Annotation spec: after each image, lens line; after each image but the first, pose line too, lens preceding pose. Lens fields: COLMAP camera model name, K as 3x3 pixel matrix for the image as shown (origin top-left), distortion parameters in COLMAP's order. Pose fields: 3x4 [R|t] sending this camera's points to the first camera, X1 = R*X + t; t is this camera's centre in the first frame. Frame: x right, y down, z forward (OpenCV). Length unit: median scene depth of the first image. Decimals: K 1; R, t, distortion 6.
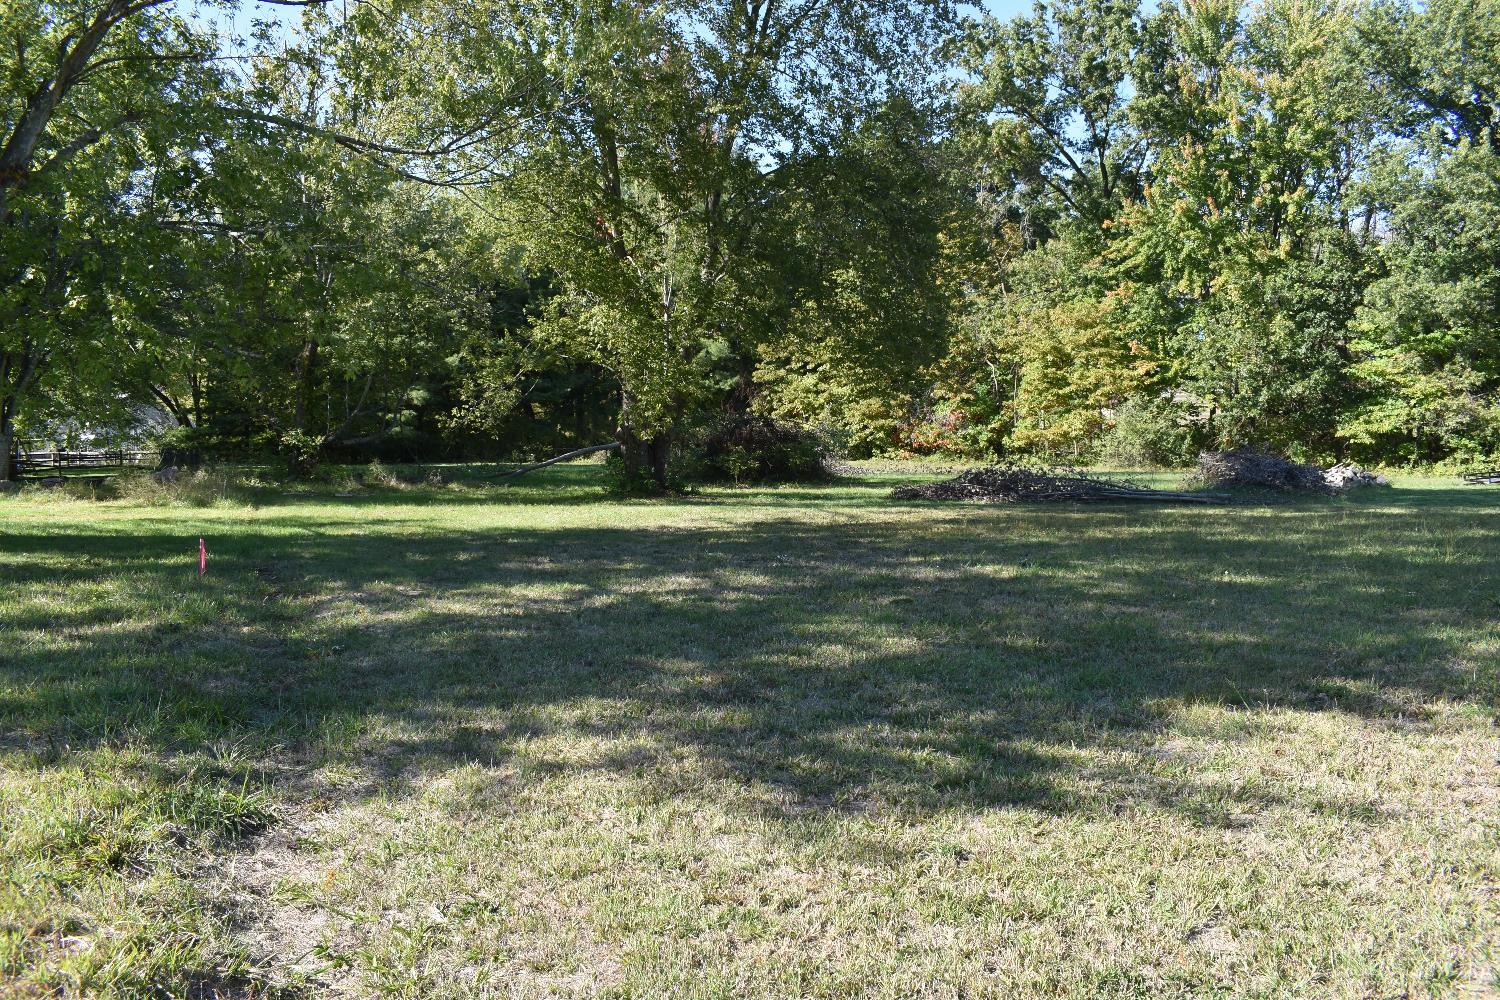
lens RADIAL K [[1171.6, 0, 752.3], [0, 1171.6, 502.6], [0, 0, 1]] dist [-0.101114, 0.022958]
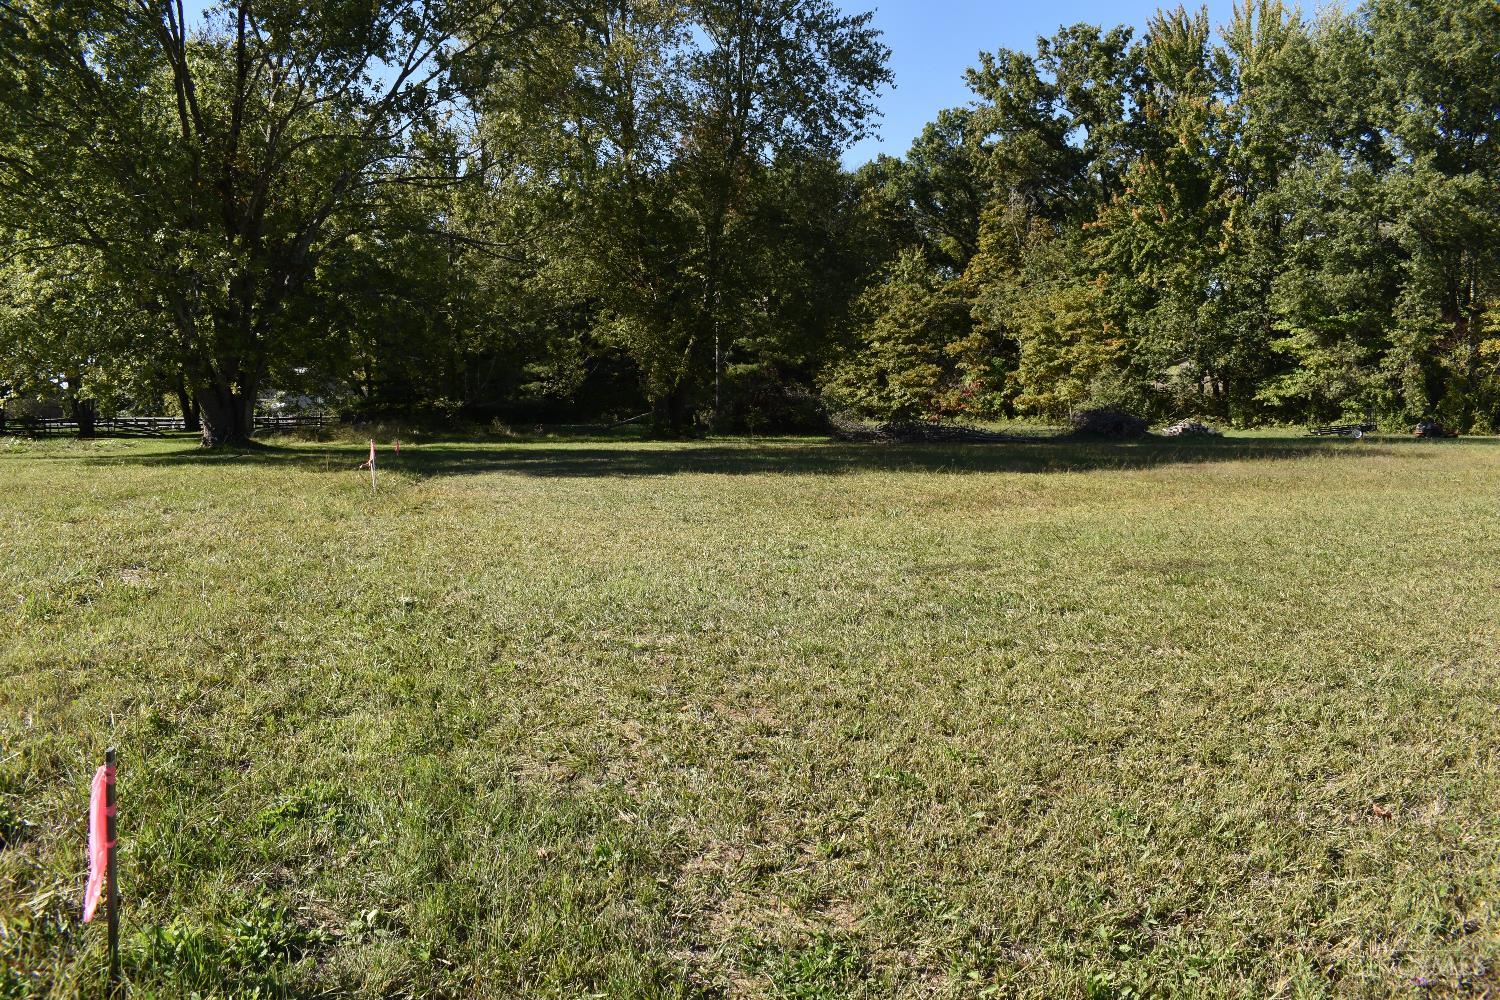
lens RADIAL K [[1171.6, 0, 747.9], [0, 1171.6, 494.7], [0, 0, 1]] dist [-0.101114, 0.022958]
pose [[0.991803, 0.006402, -0.127613, 0.108814], [-0.003818, 0.999783, 0.020484, 0.018088], [0.127716, -0.019829, 0.991613, -0.256532]]
